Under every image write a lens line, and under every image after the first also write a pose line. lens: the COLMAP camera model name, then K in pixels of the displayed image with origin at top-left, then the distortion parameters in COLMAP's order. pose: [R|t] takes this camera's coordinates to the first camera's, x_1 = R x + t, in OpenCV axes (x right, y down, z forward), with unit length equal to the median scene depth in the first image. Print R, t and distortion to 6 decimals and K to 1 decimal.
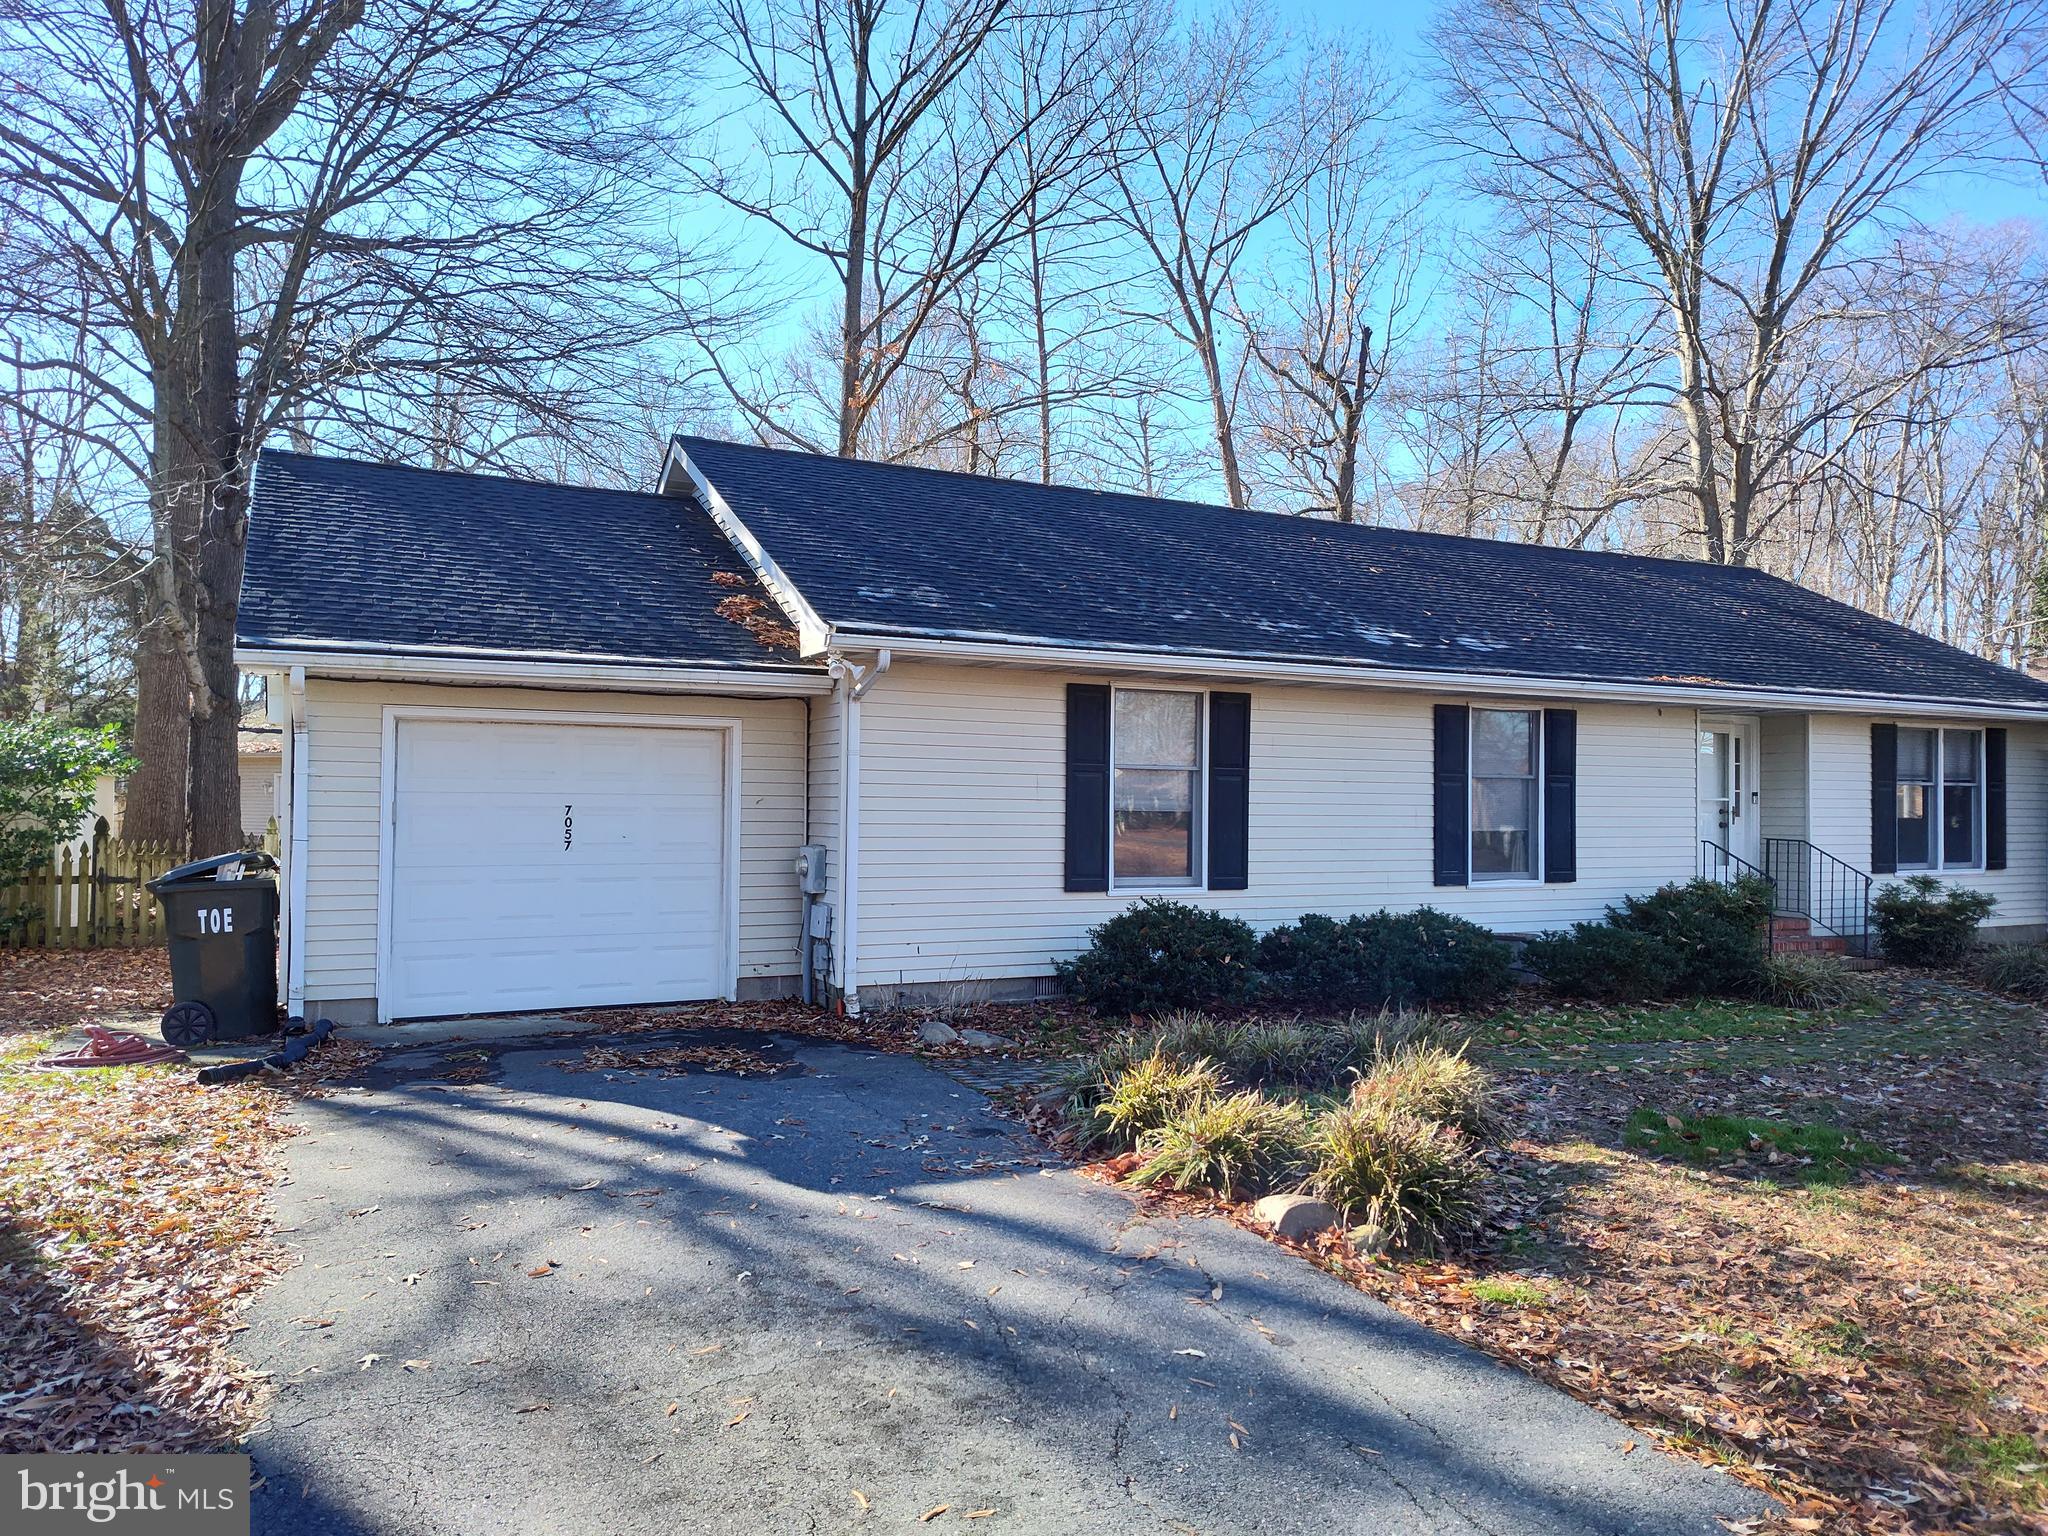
lens RADIAL K [[1394.9, 0, 1017.5], [0, 1394.9, 769.7], [0, 0, 1]] dist [0.034668, -0.042754]
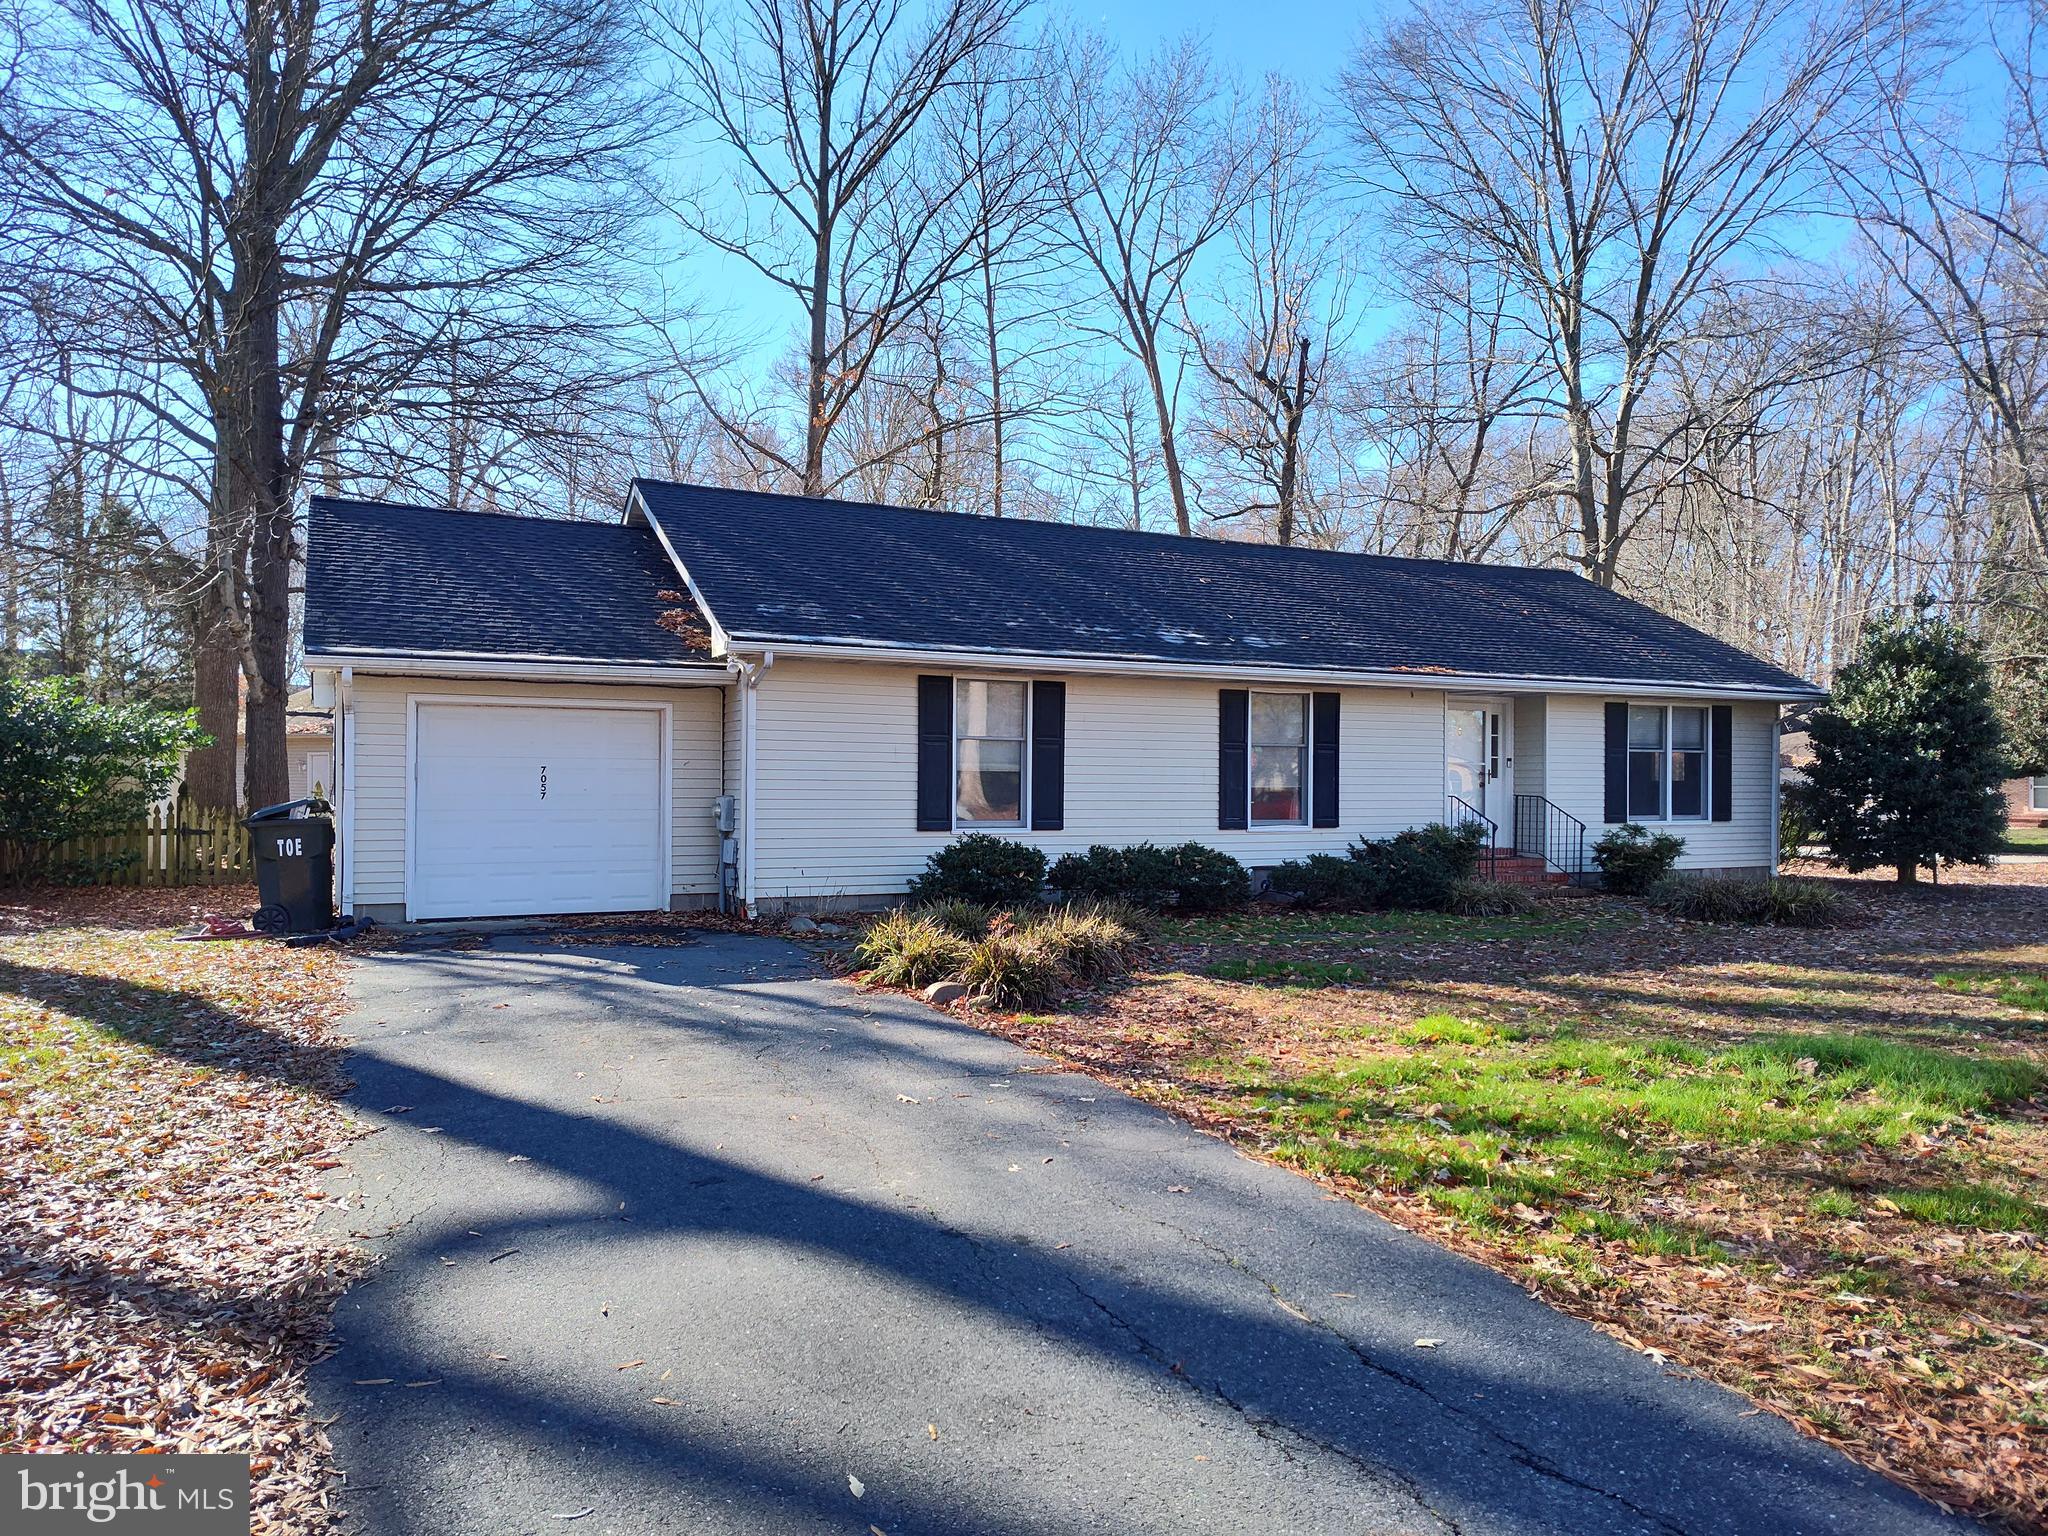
lens RADIAL K [[1371.8, 0, 1018.0], [0, 1371.8, 768.2], [0, 0, 1]] dist [0.040741, -0.053819]
pose [[0.999968, -0.003146, -0.007295, 0.102875], [0.003243, 0.999906, 0.013310, 0.007415], [0.007252, -0.013333, 0.999885, -0.230123]]
